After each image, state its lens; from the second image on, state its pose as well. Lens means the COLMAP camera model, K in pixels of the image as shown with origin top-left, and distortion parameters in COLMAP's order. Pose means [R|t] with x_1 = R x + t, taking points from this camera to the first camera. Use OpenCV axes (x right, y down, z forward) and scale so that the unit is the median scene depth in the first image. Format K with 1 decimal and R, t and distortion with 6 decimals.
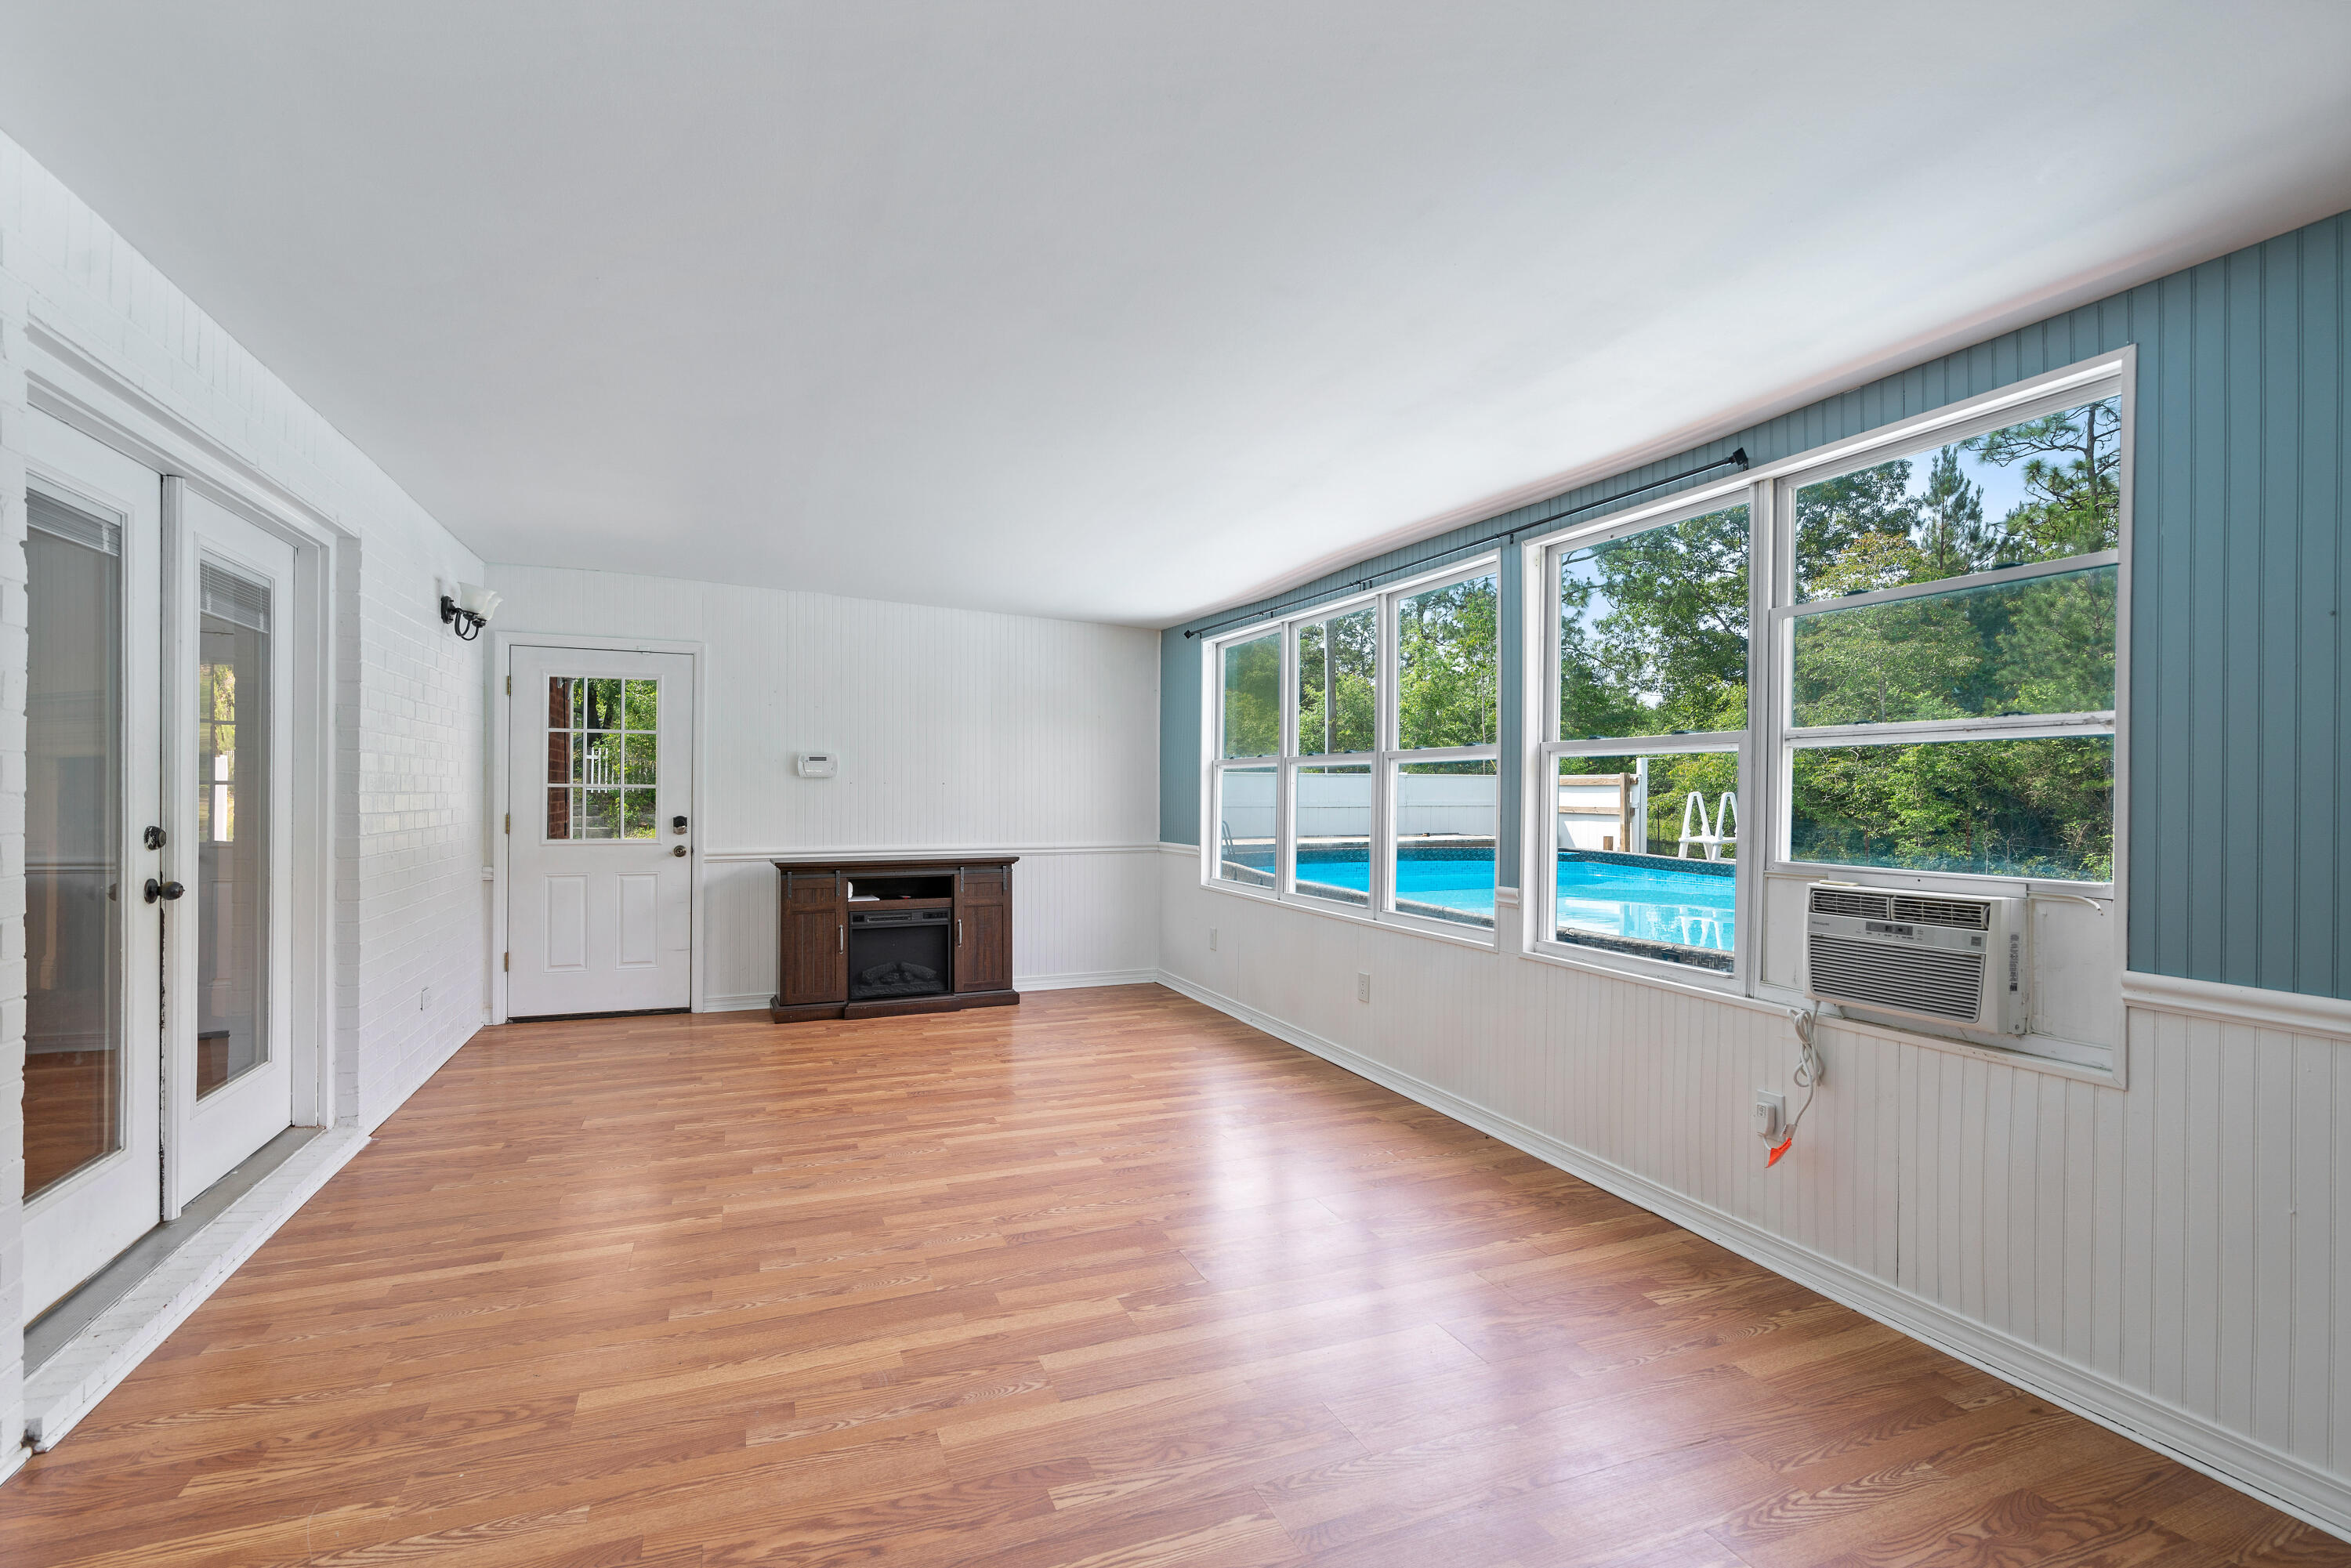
lens RADIAL K [[1079.1, 0, 1163.9], [0, 1079.1, 787.3], [0, 0, 1]] dist [-0.002112, 0.000426]
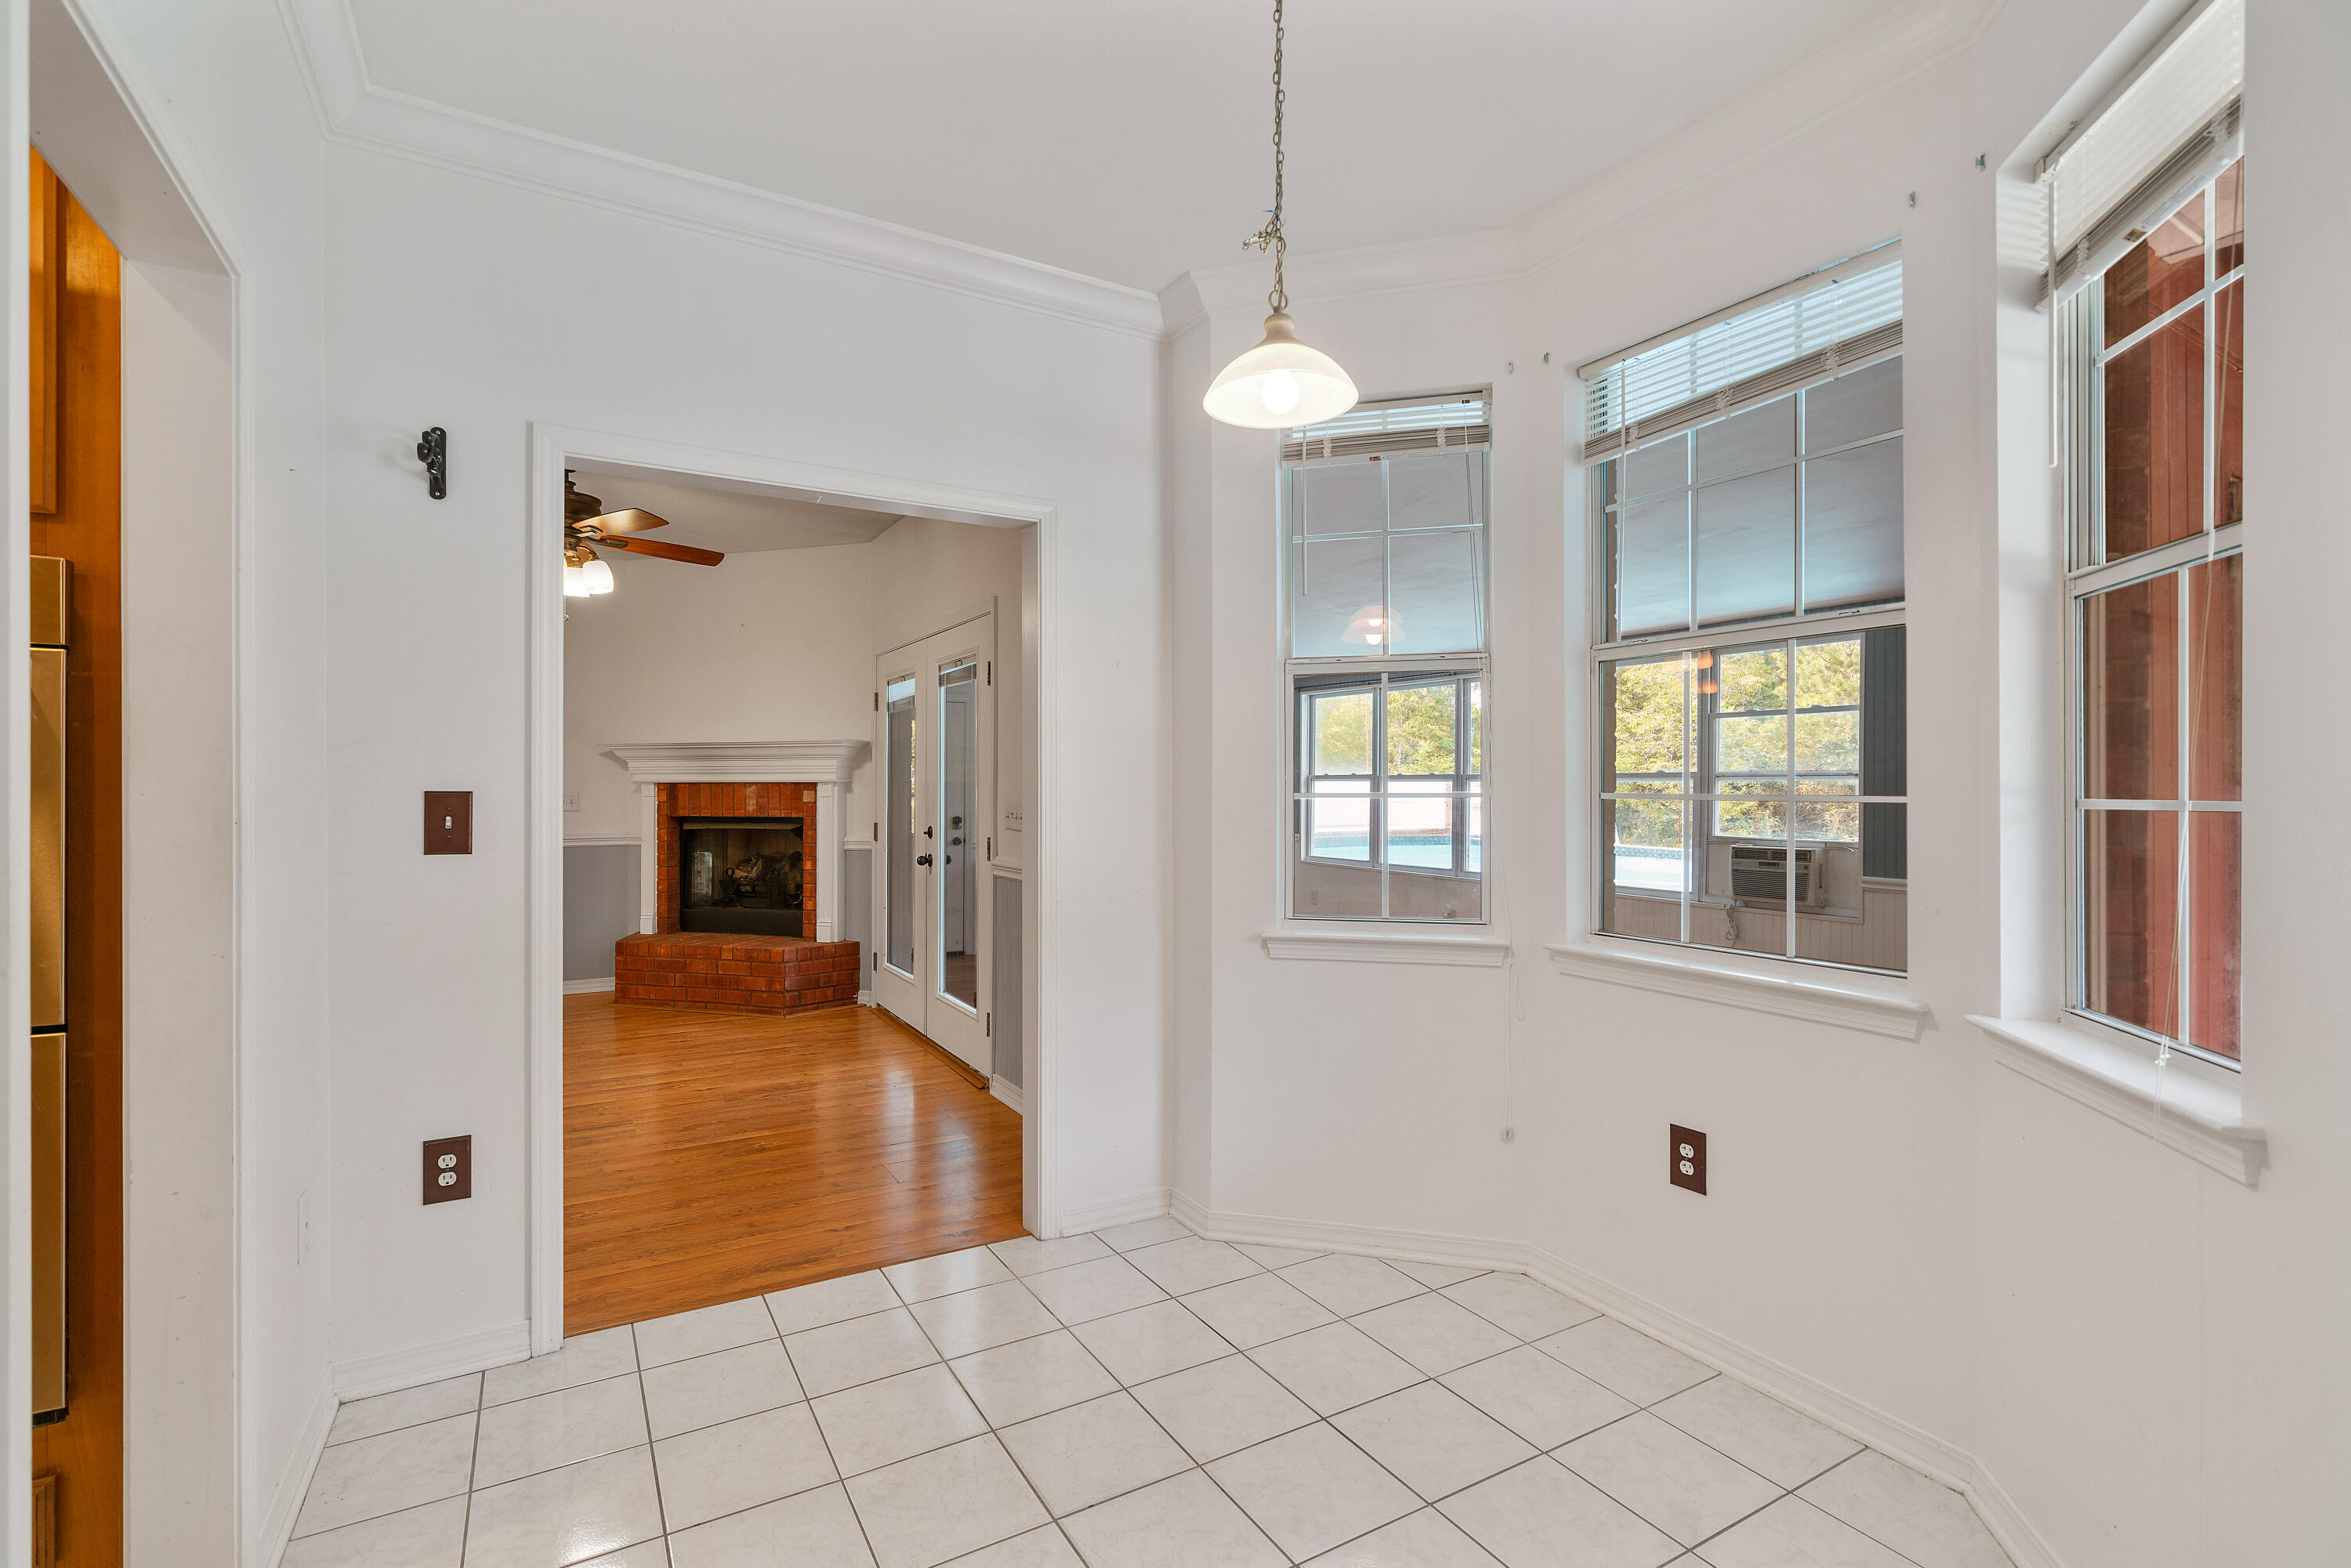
lens RADIAL K [[1079.1, 0, 1163.9], [0, 1079.1, 787.3], [0, 0, 1]] dist [-0.002112, 0.000426]
pose [[0.989017, -0.004088, 0.147742, -0.742444], [0.003116, 0.999972, 0.006807, -0.038953], [-0.147766, -0.006272, 0.989002, -0.847787]]
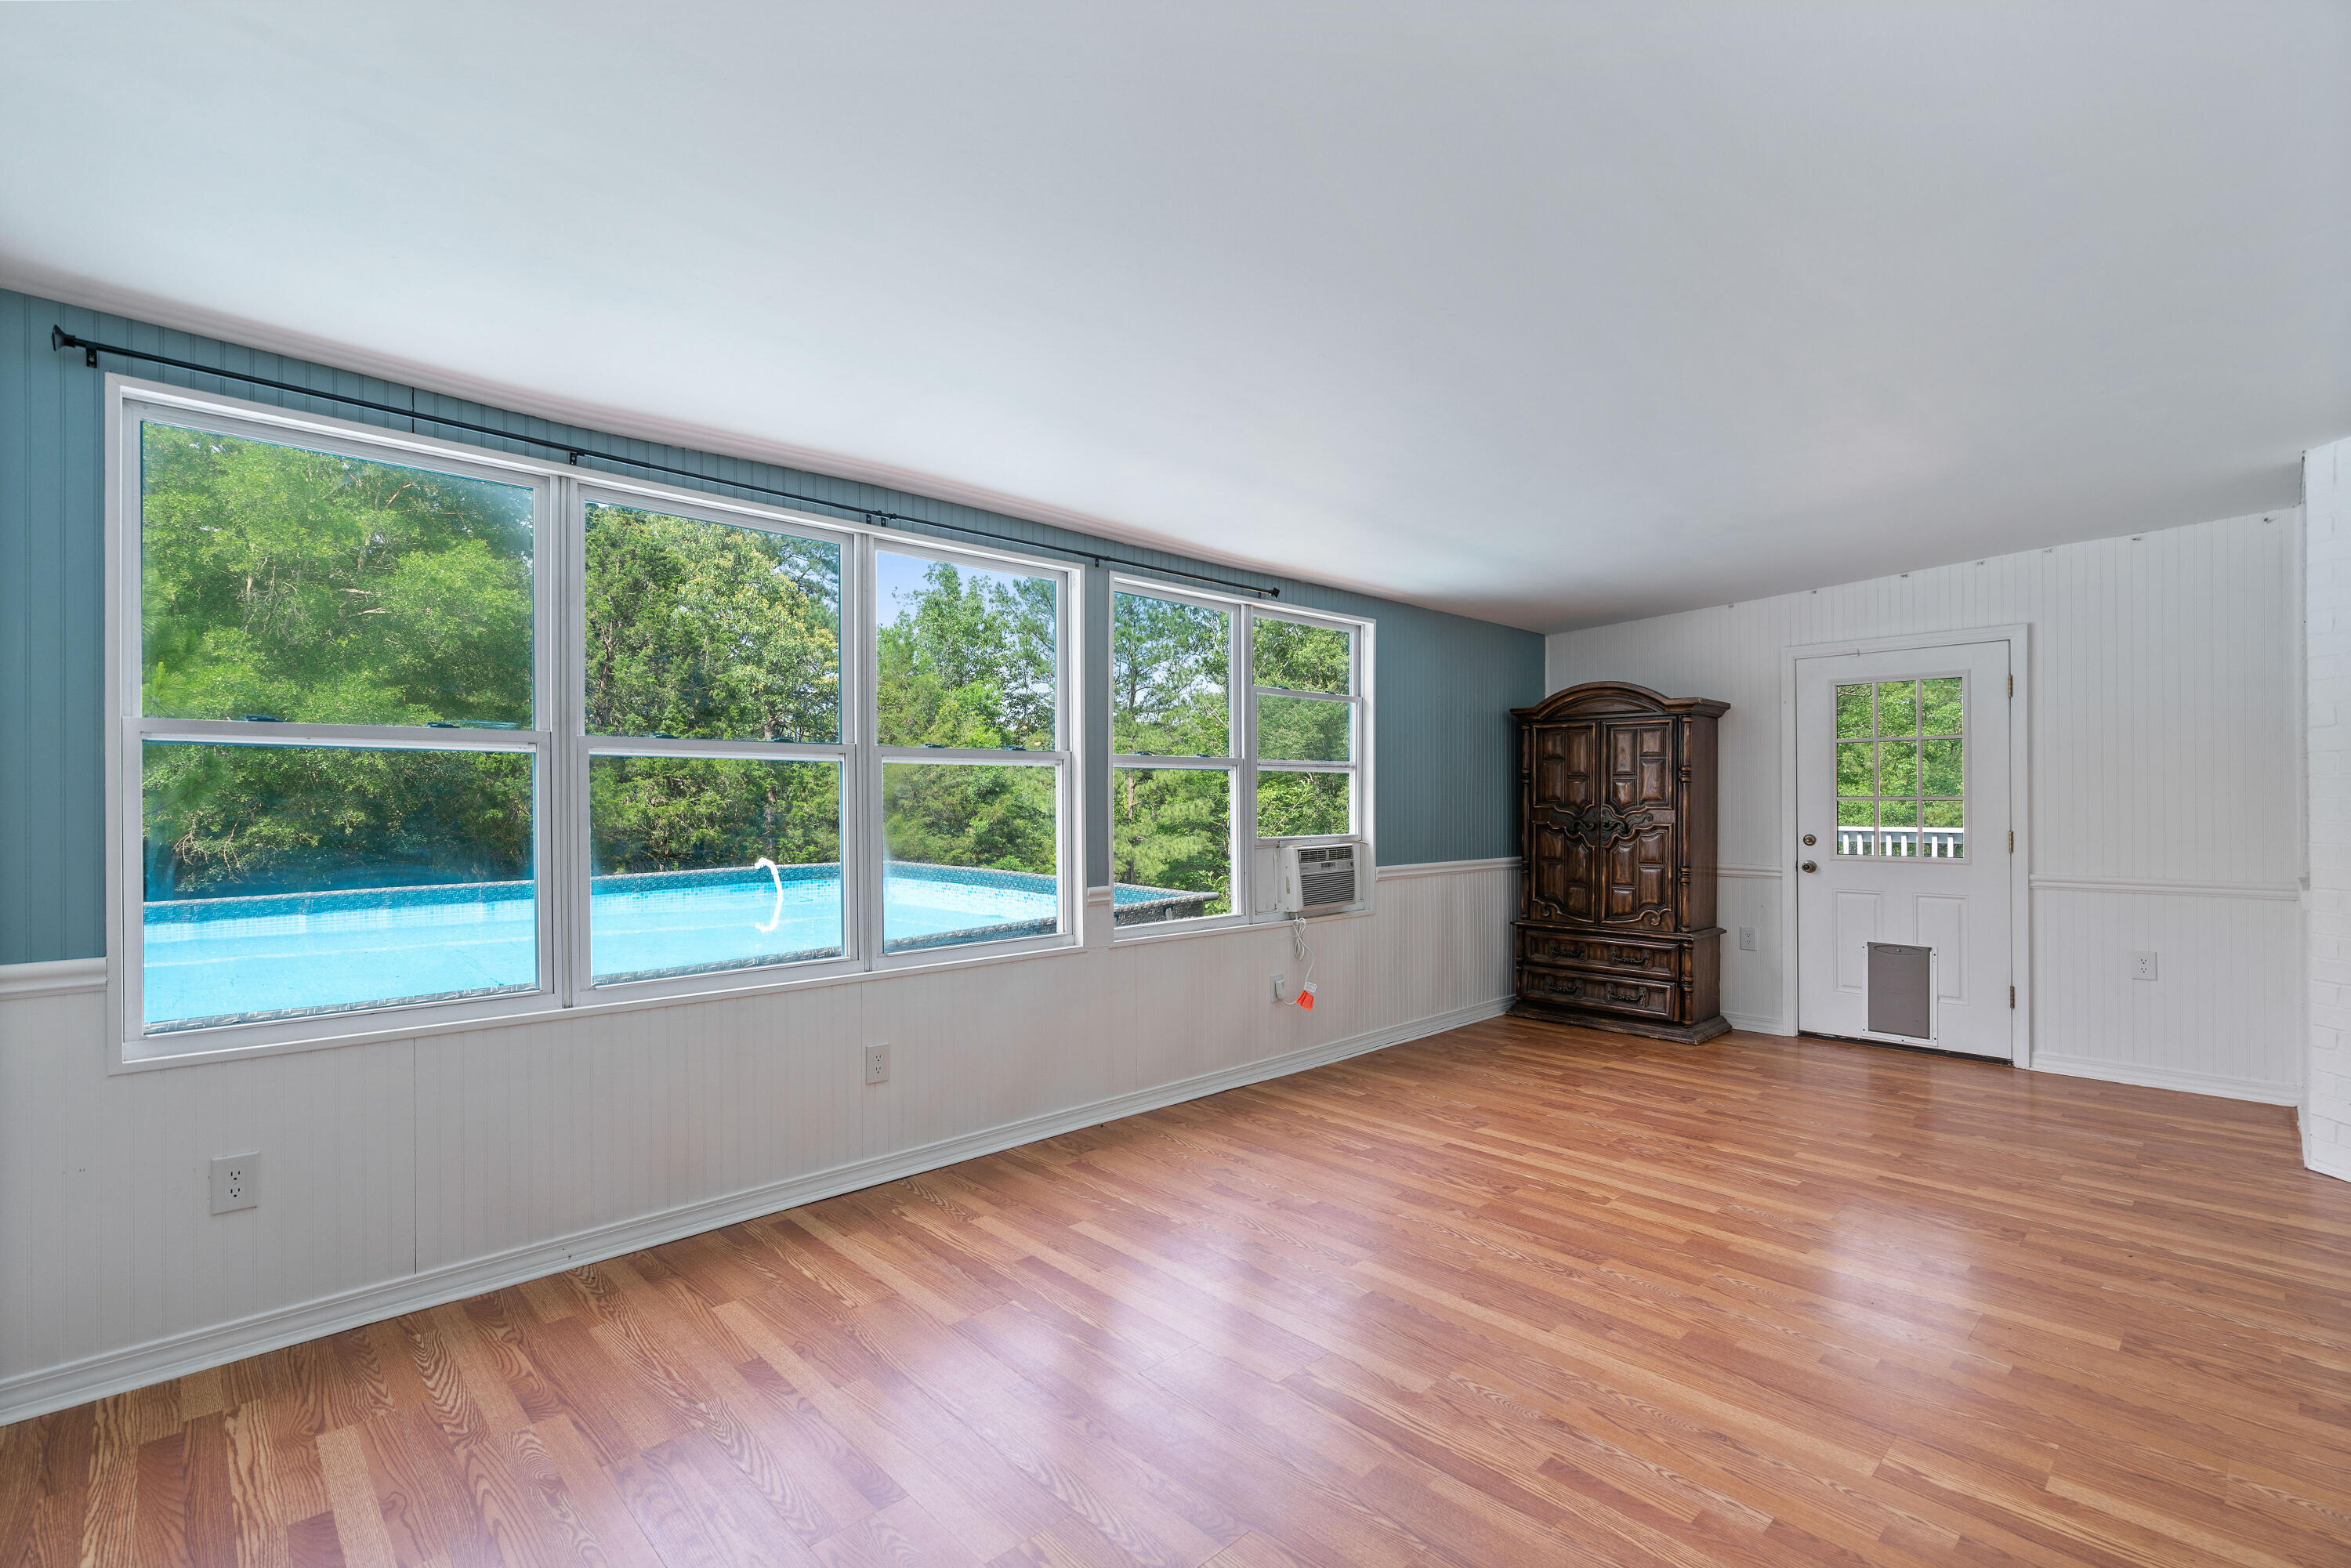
lens RADIAL K [[1054.8, 0, 1155.2], [0, 1054.8, 792.8], [0, 0, 1]] dist [-0.006221, 0.000780]
pose [[-0.367525, 0.000867, 0.930013, -0.847799], [-0.002402, 0.999995, -0.001881, 0.001479], [-0.930011, -0.002925, -0.367521, 1.664987]]
